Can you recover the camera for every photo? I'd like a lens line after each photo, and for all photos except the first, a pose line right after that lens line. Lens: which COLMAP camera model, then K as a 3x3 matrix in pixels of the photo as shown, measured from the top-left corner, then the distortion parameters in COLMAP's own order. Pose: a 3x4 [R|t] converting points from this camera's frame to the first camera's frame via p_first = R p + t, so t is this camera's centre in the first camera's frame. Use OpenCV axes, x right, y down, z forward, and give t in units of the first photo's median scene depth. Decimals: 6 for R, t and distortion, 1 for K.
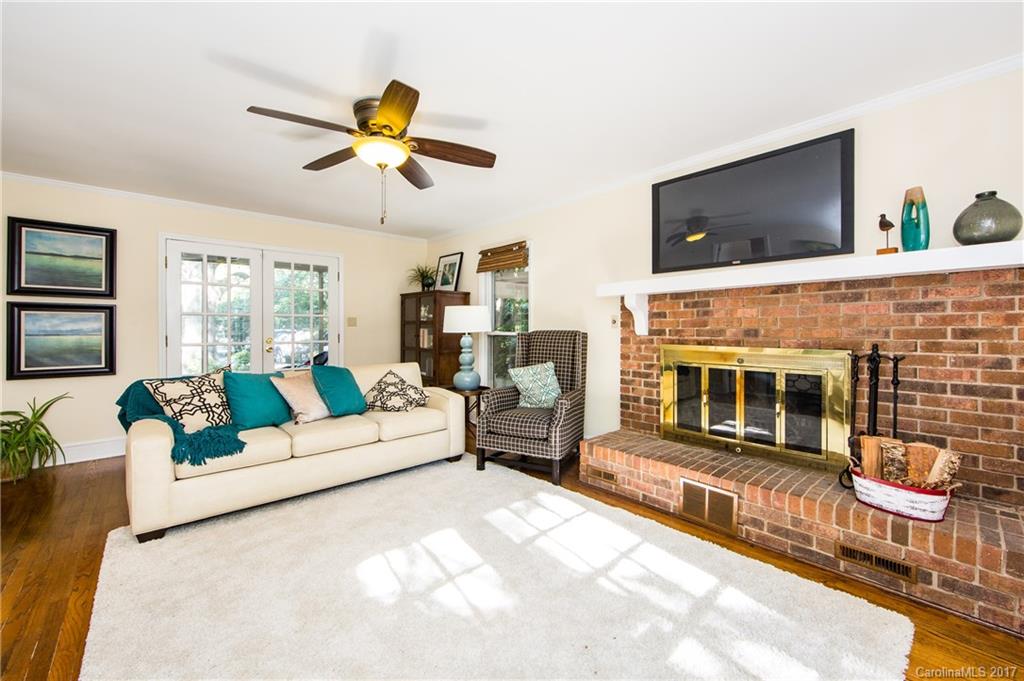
lens RADIAL K [[414.2, 0, 508.7], [0, 414.2, 328.2], [0, 0, 1]] dist [0.000116, -0.000051]
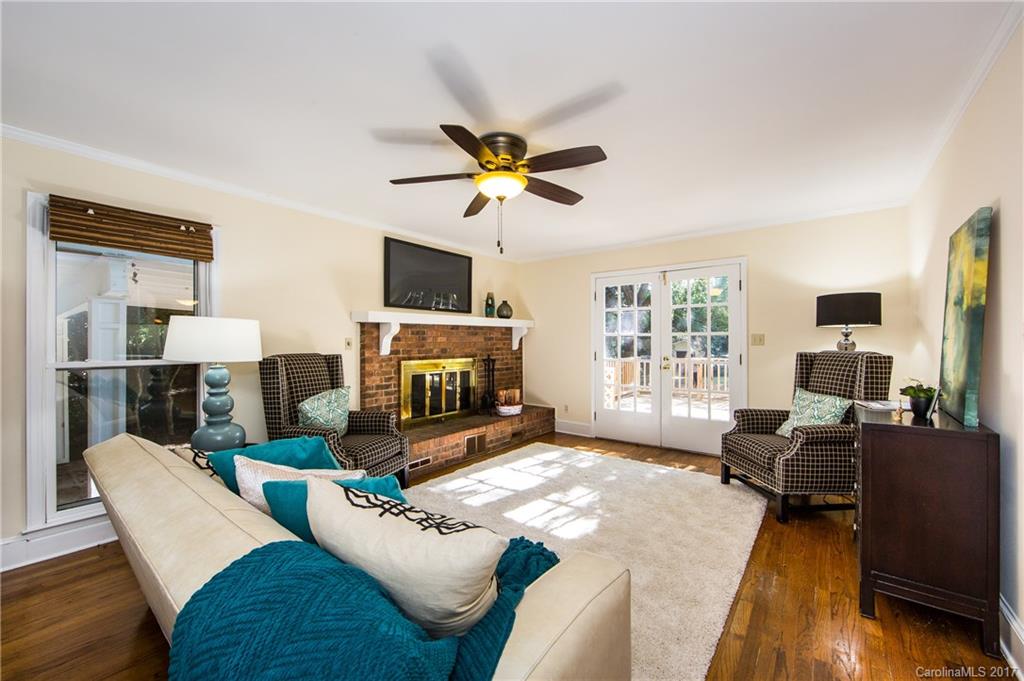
lens RADIAL K [[401.4, 0, 516.6], [0, 401.4, 341.3], [0, 0, 1]] dist [0.001506, 0.000088]
pose [[-0.191707, -0.003640, 0.981445, -1.142303], [-0.002916, 0.999991, 0.003139, -0.035658], [-0.981448, -0.002261, -0.191716, 1.019050]]
